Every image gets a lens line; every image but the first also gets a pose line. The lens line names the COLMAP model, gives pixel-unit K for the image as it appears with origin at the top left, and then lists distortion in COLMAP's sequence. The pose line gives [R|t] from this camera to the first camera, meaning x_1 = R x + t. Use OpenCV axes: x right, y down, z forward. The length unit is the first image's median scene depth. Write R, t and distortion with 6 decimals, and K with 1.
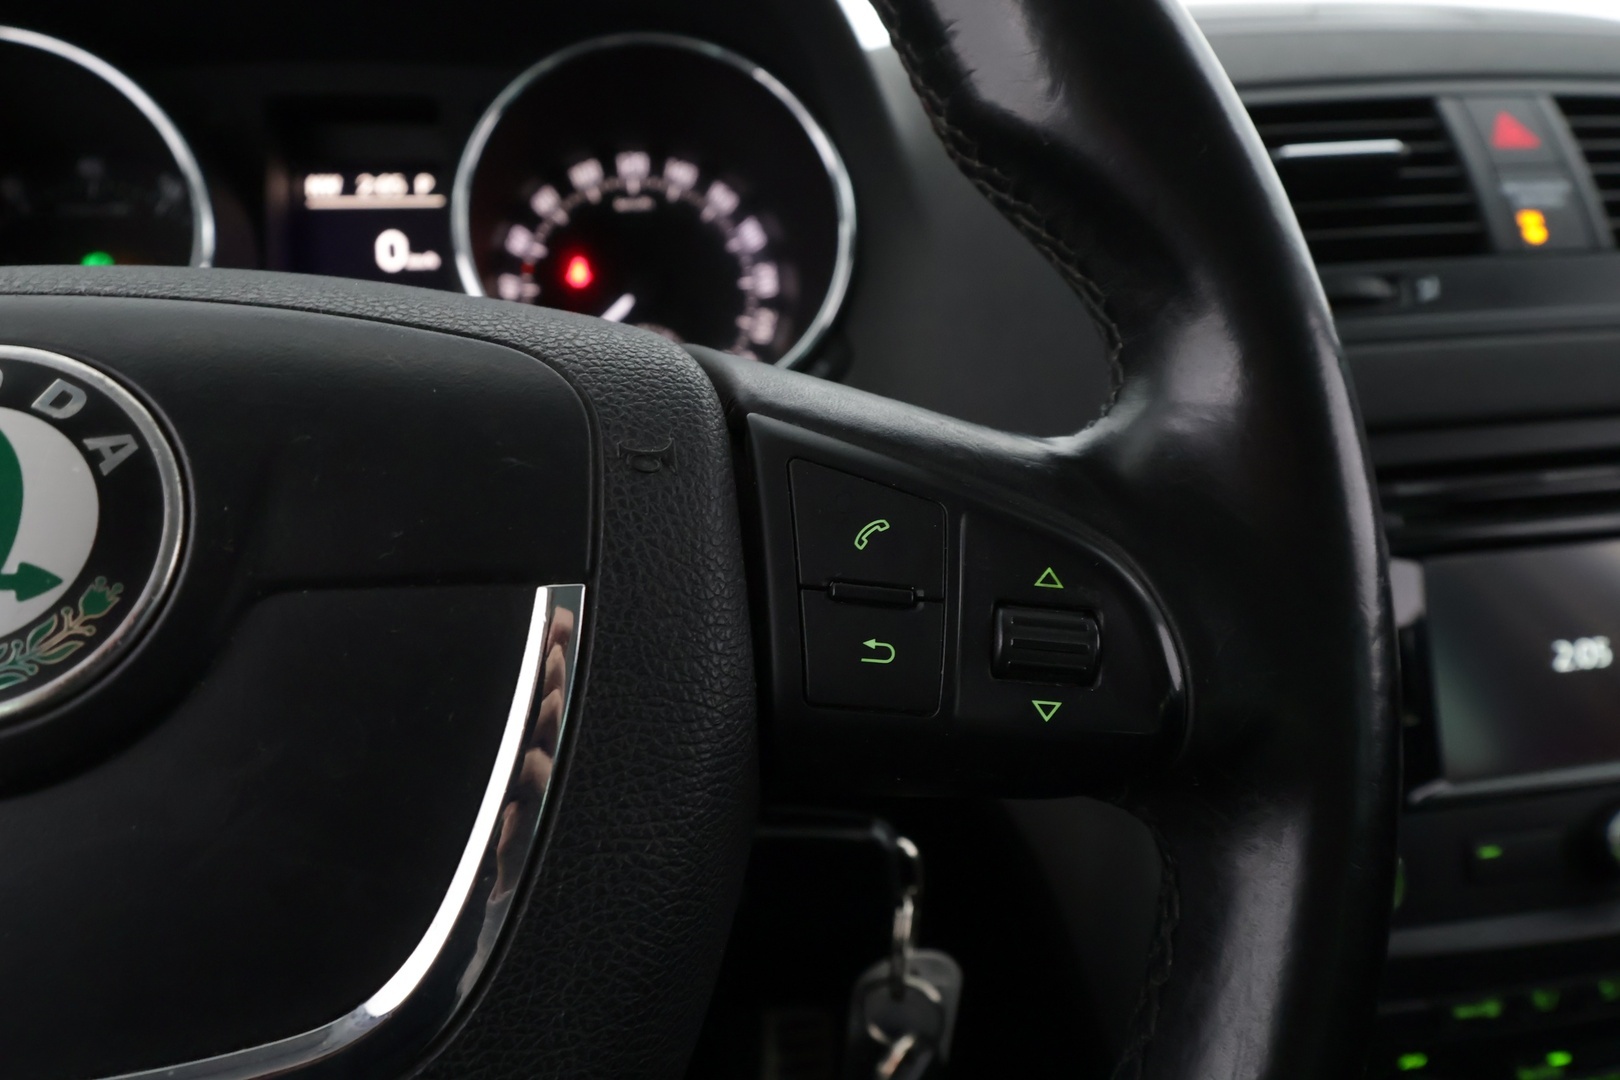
lens RADIAL K [[1275.9, 0, 816.5], [0, 1275.9, 541.0], [0, 0, 1]] dist [0.004915, 0.001895]
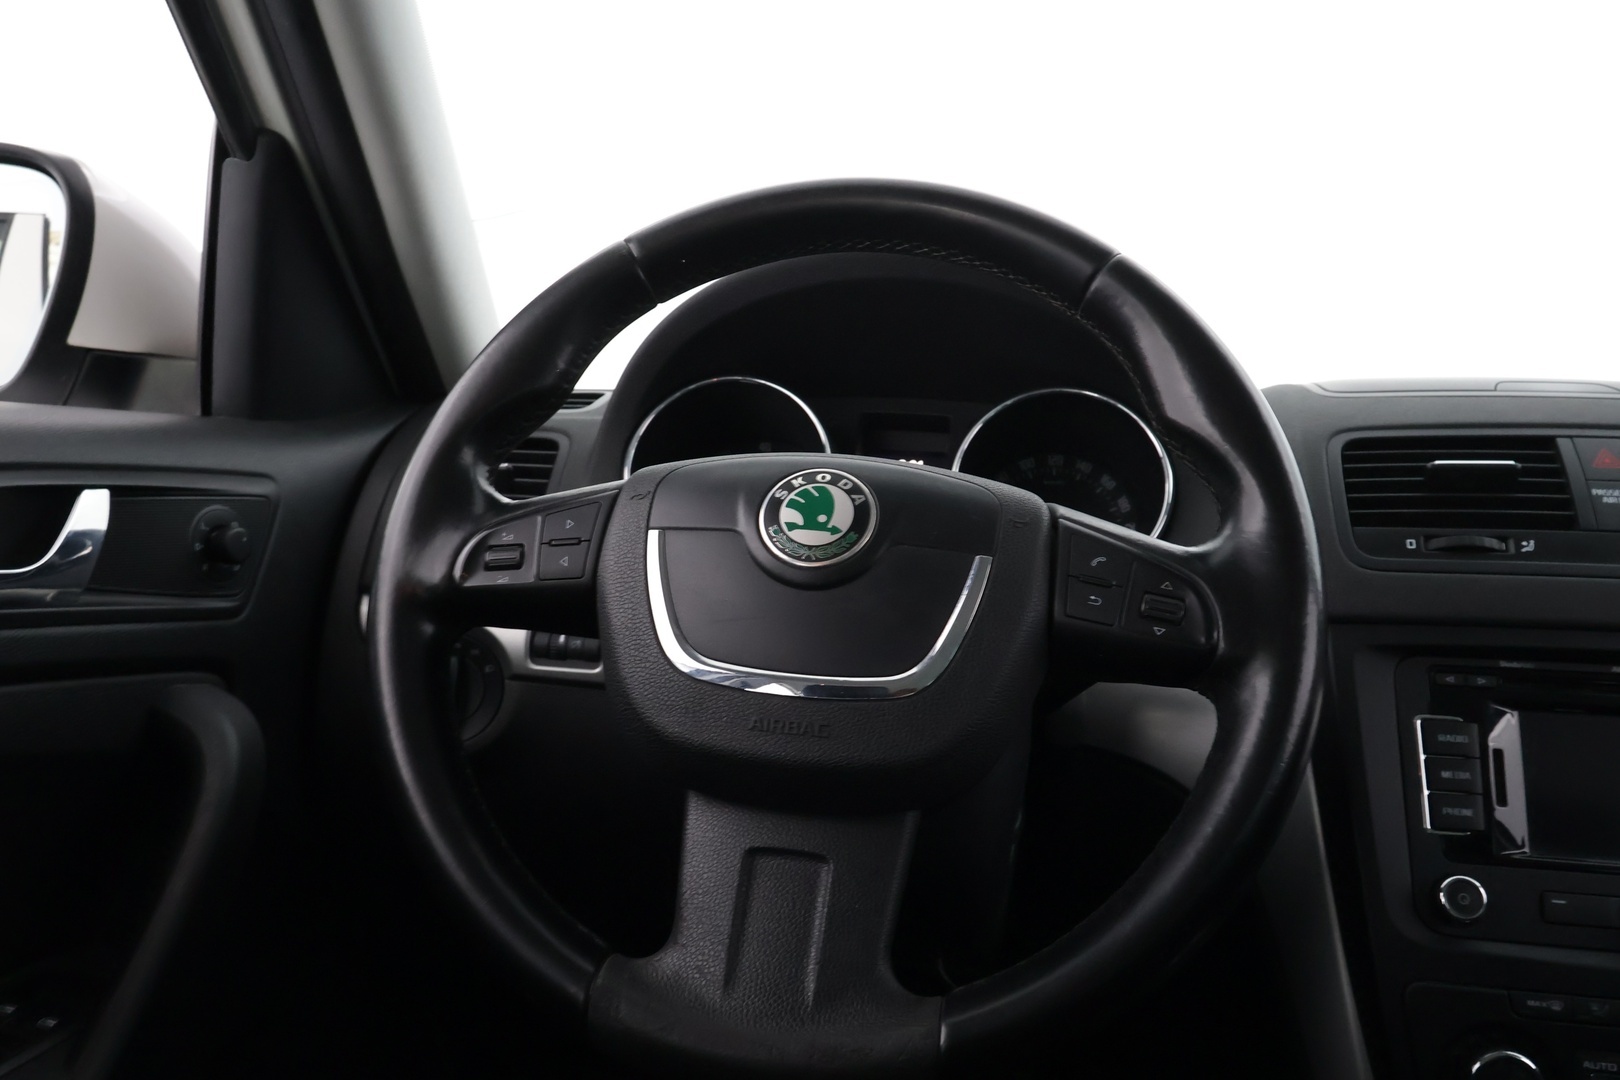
lens RADIAL K [[1275.9, 0, 815.5], [0, 1275.9, 541.1], [0, 0, 1]] dist [0.004915, 0.001895]
pose [[0.935202, 0.066573, -0.347800, 0.187779], [-0.153168, 0.961586, -0.227796, 0.295496], [0.319275, 0.266307, 0.909475, -0.744978]]
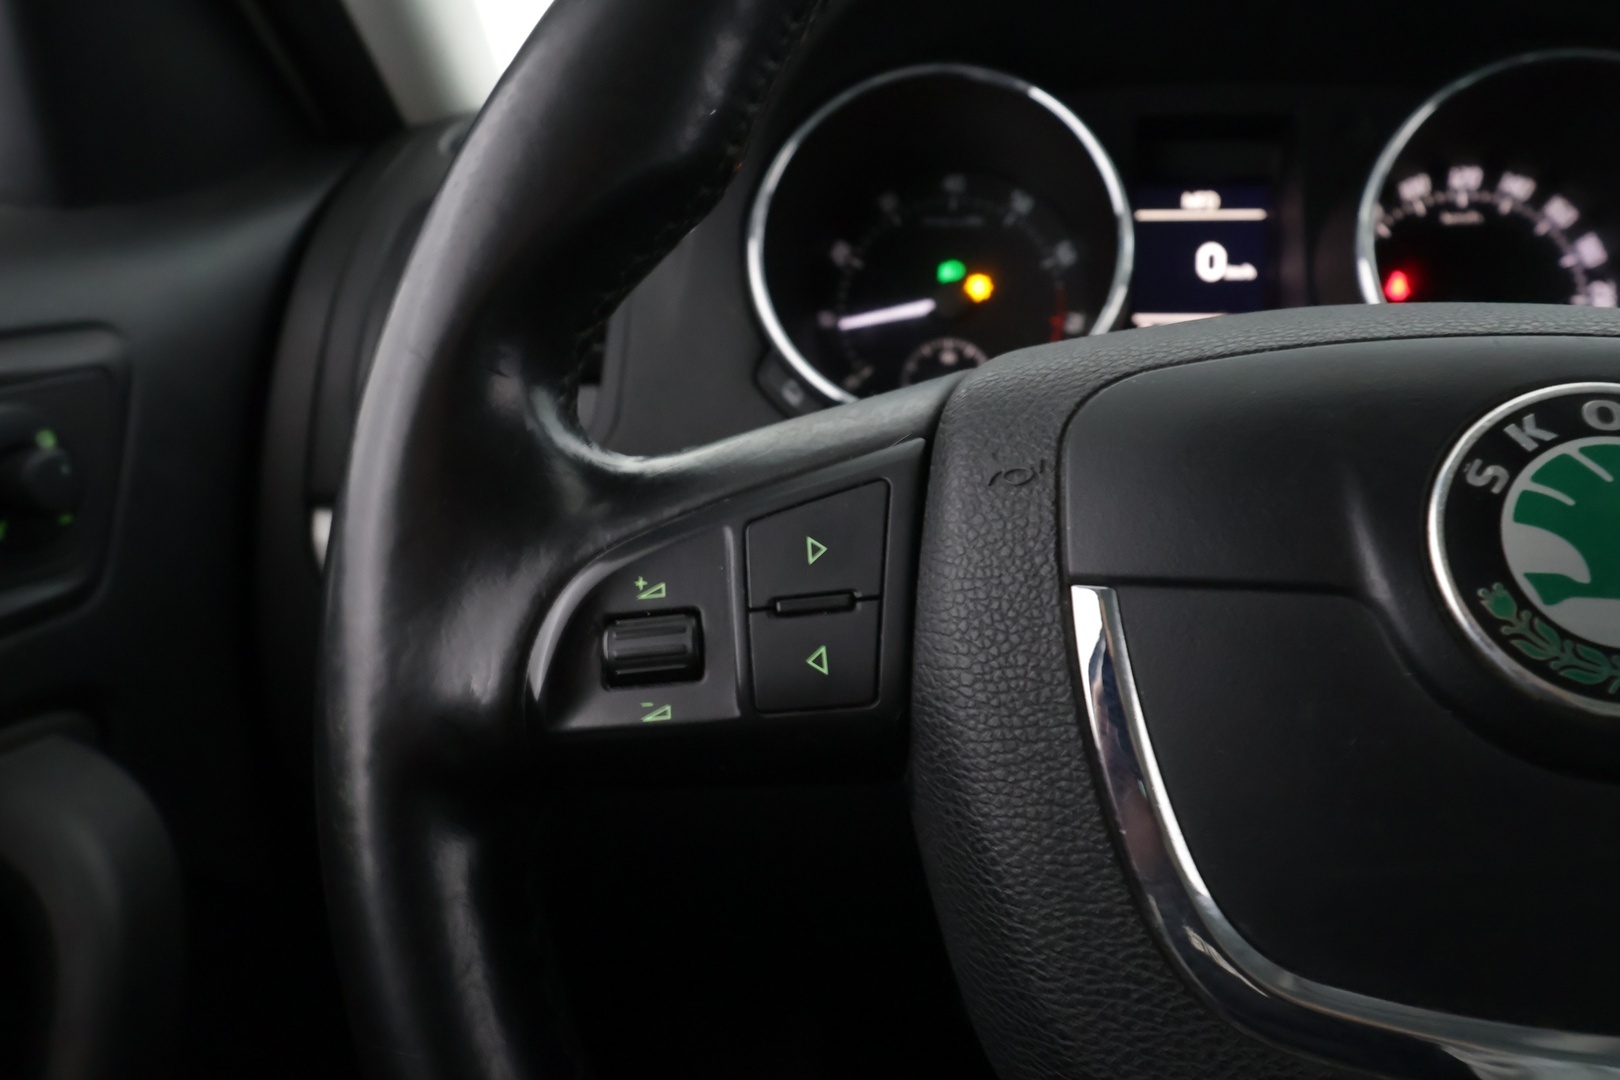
lens RADIAL K [[1275.9, 0, 820.4], [0, 1275.9, 543.3], [0, 0, 1]] dist [0.004915, 0.001895]
pose [[0.945556, 0.087023, -0.313609, -0.343479], [-0.084678, 0.996185, 0.021122, 0.009220], [0.314250, 0.006584, 0.949317, -0.112207]]
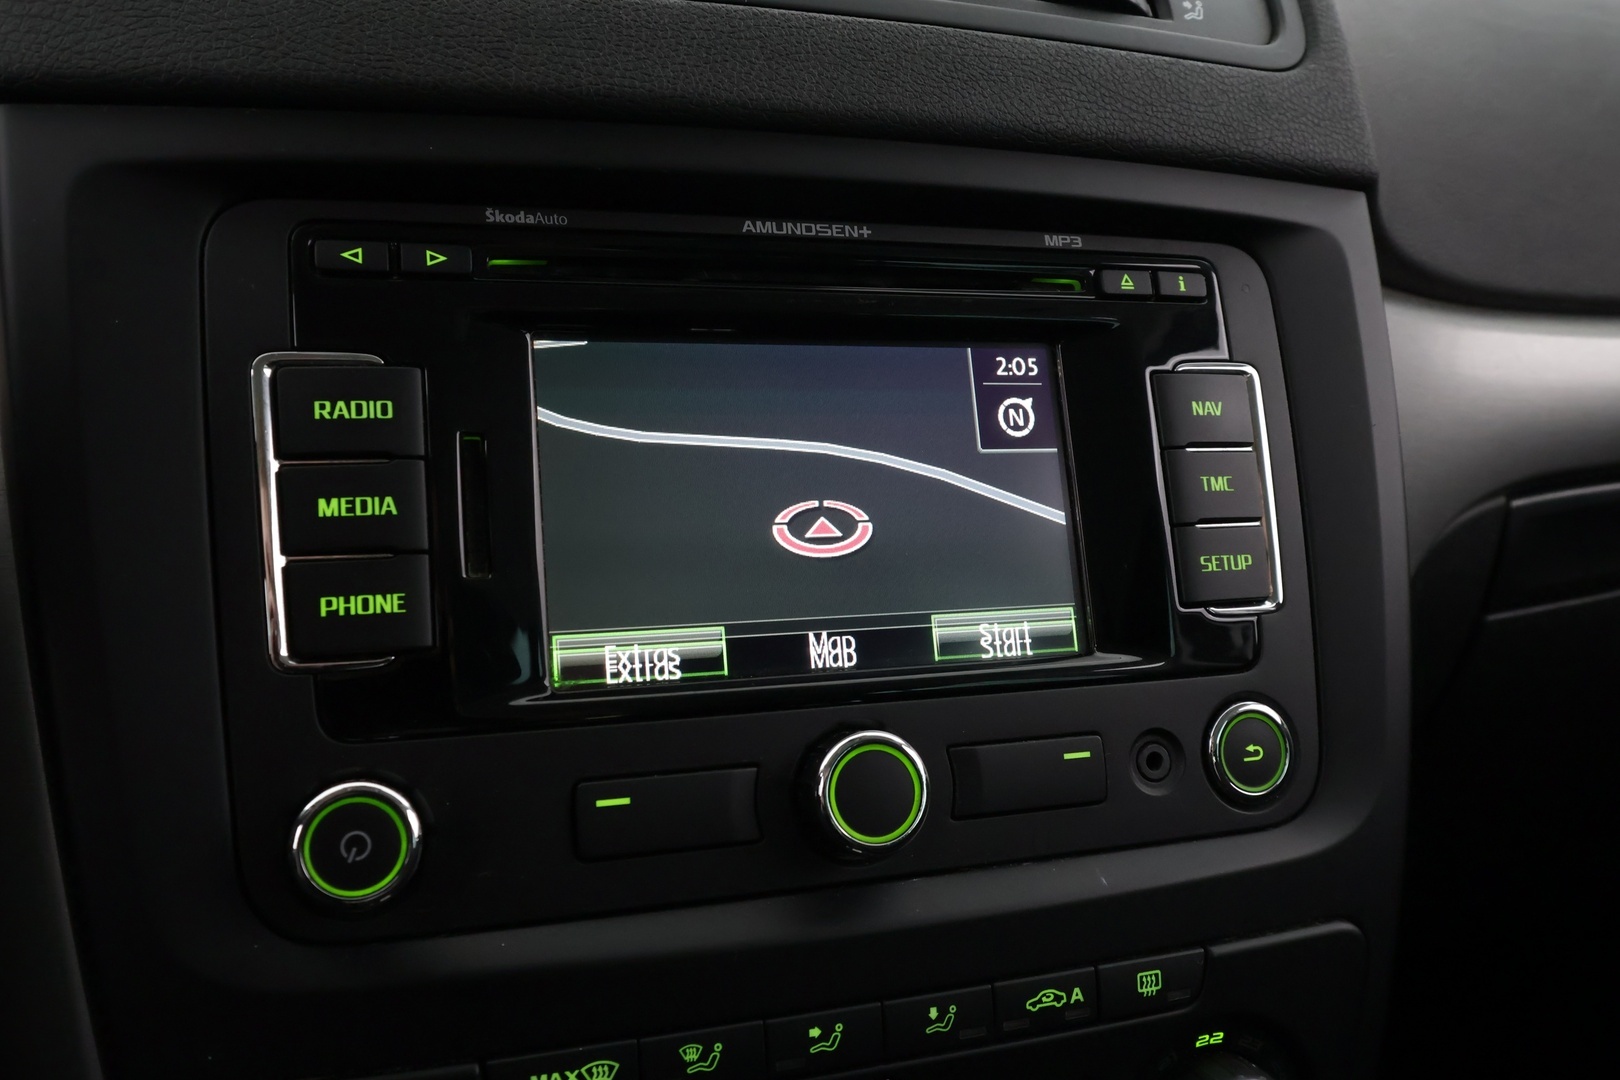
lens RADIAL K [[1275.9, 0, 808.1], [0, 1275.9, 539.0], [0, 0, 1]] dist [0.004915, 0.001895]
pose [[0.991734, 0.021118, 0.126557, 0.510071], [-0.005811, 0.992742, -0.120120, 0.181152], [-0.128175, 0.118392, 0.984660, 0.368875]]
